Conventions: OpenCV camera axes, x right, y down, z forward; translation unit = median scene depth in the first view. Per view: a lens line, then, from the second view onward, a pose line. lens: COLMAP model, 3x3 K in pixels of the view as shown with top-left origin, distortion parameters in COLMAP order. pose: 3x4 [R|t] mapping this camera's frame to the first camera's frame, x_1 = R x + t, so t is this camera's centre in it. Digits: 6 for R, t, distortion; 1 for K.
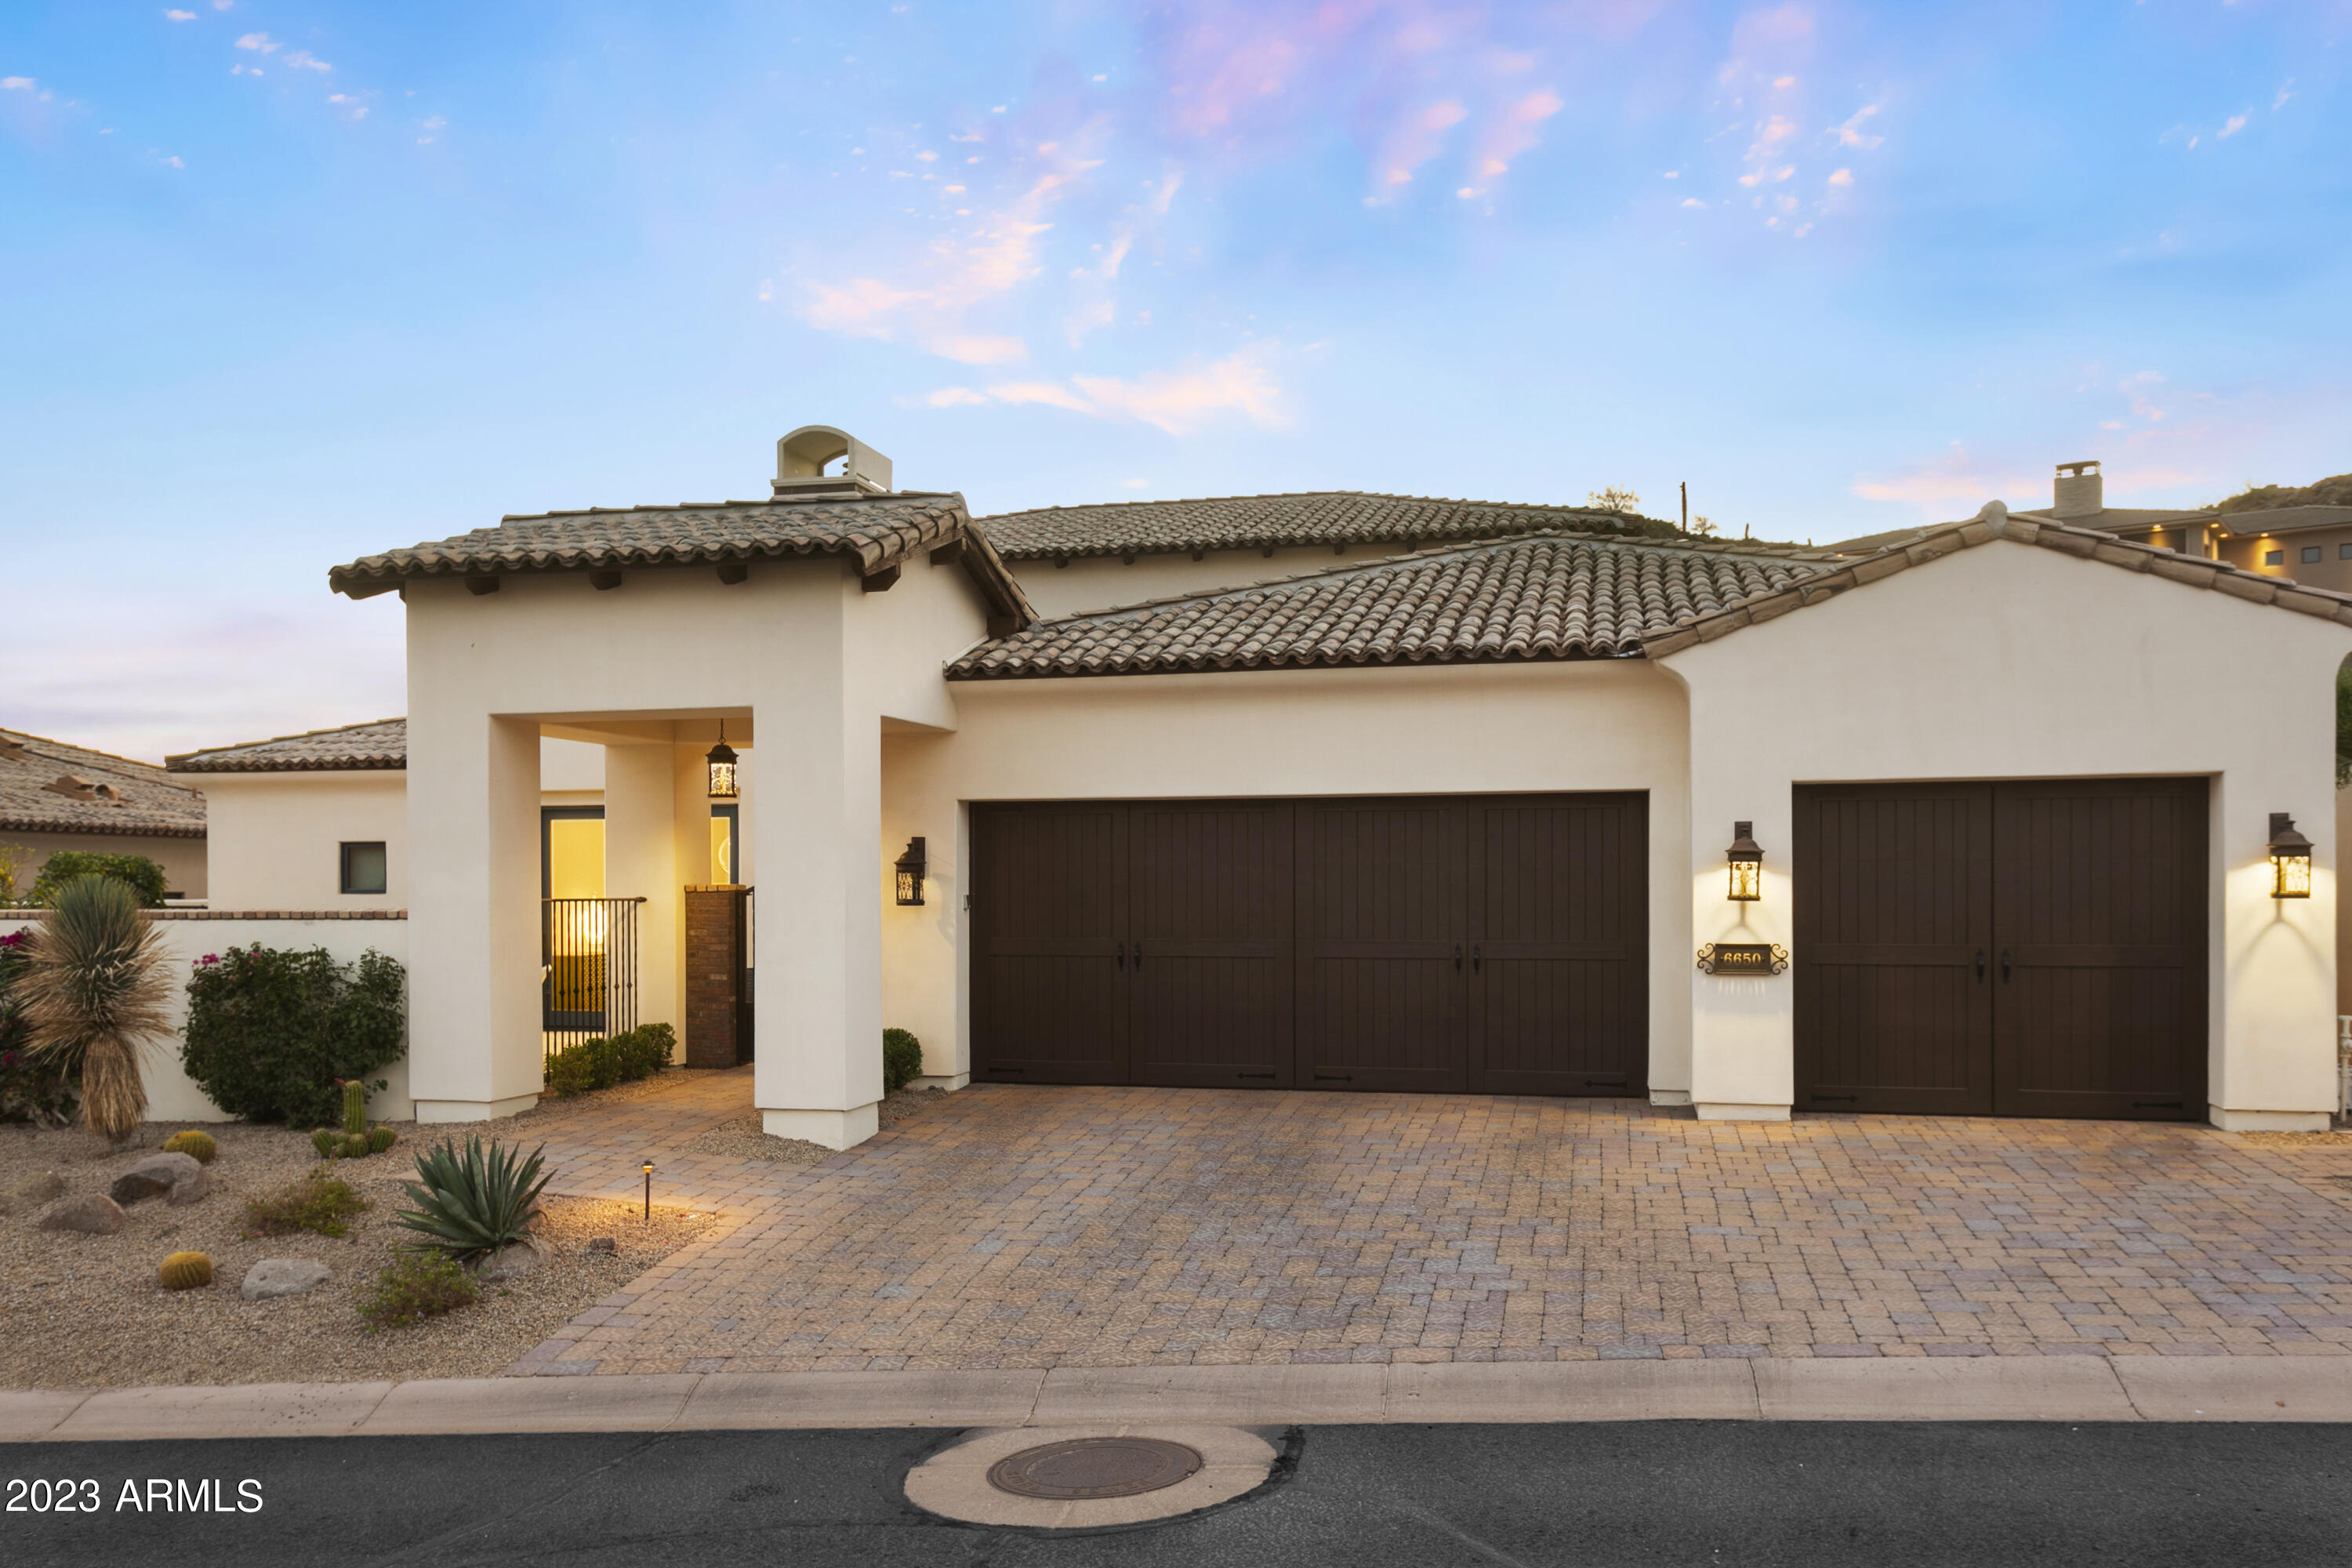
lens RADIAL K [[1892.0, 0, 1176.3], [0, 1892.0, 781.6], [0, 0, 1]] dist [-0.008175, -0.002277]
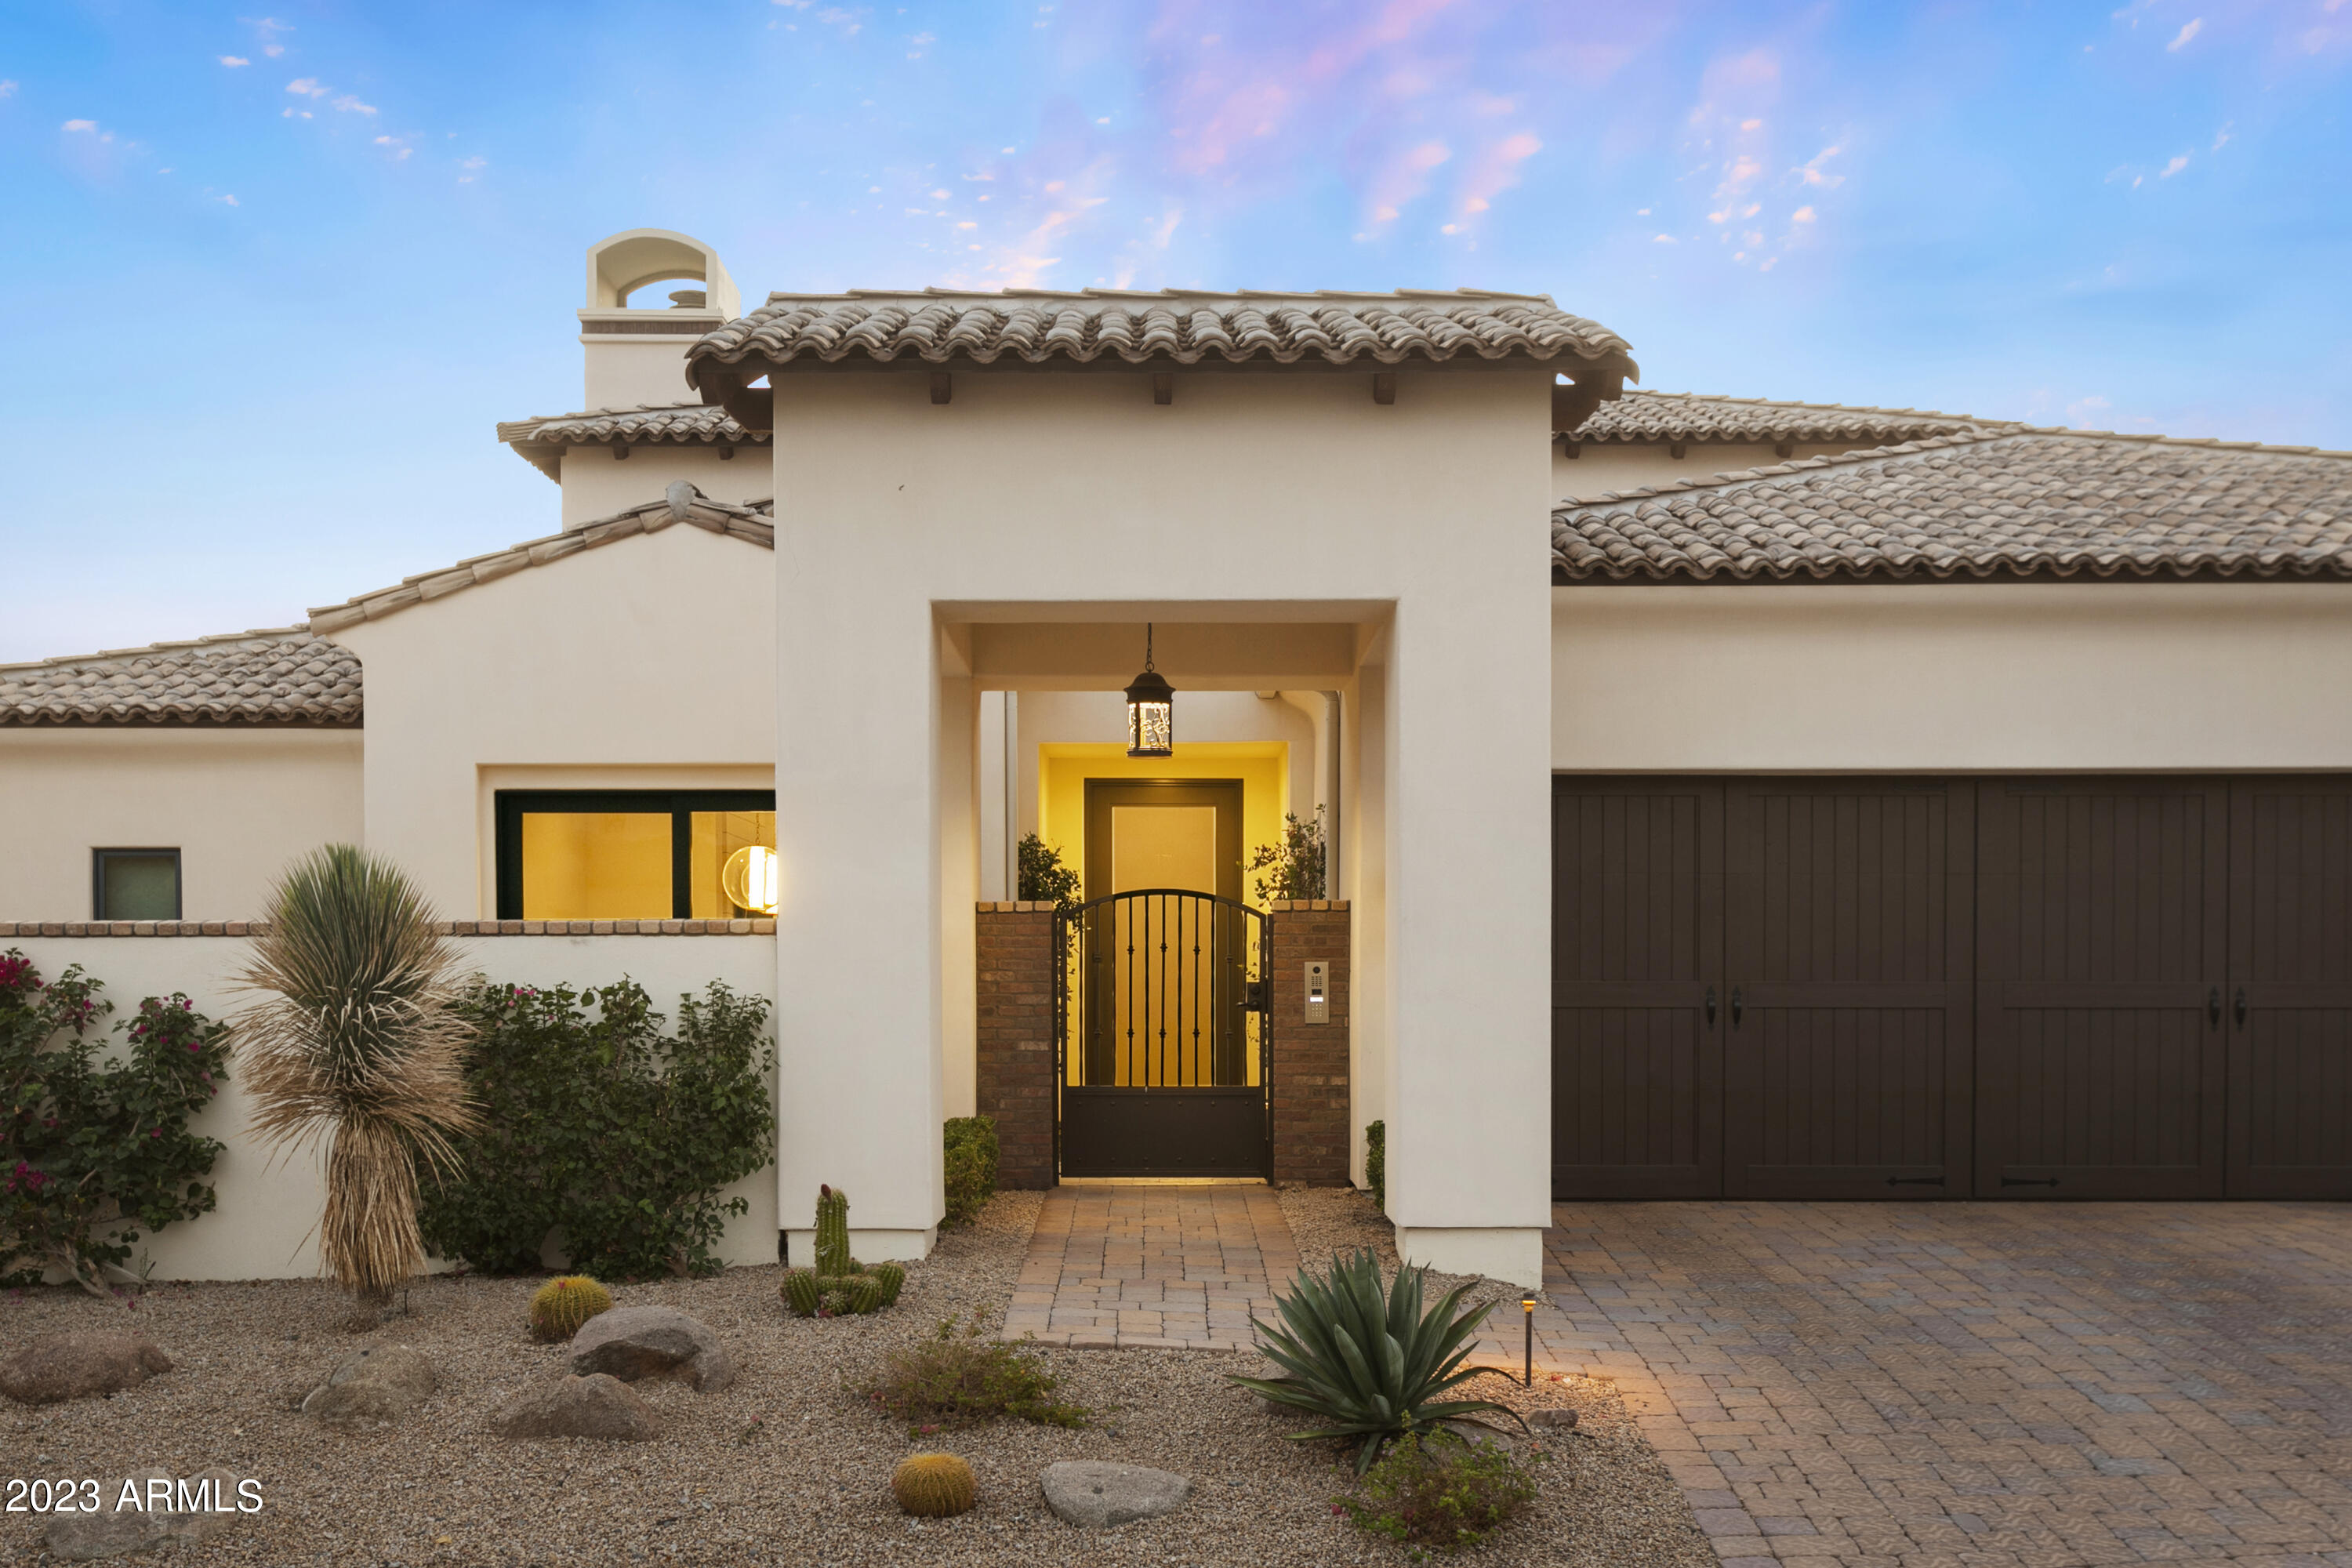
lens RADIAL K [[2742.6, 0, 1180.2], [0, 2742.6, 912.8], [0, 0, 1]] dist [-0.009086, 0.000000]
pose [[0.973557, 0.009548, 0.228244, -0.441994], [-0.015076, 0.999633, 0.022487, 0.040404], [-0.227946, -0.025333, 0.973344, 0.100477]]
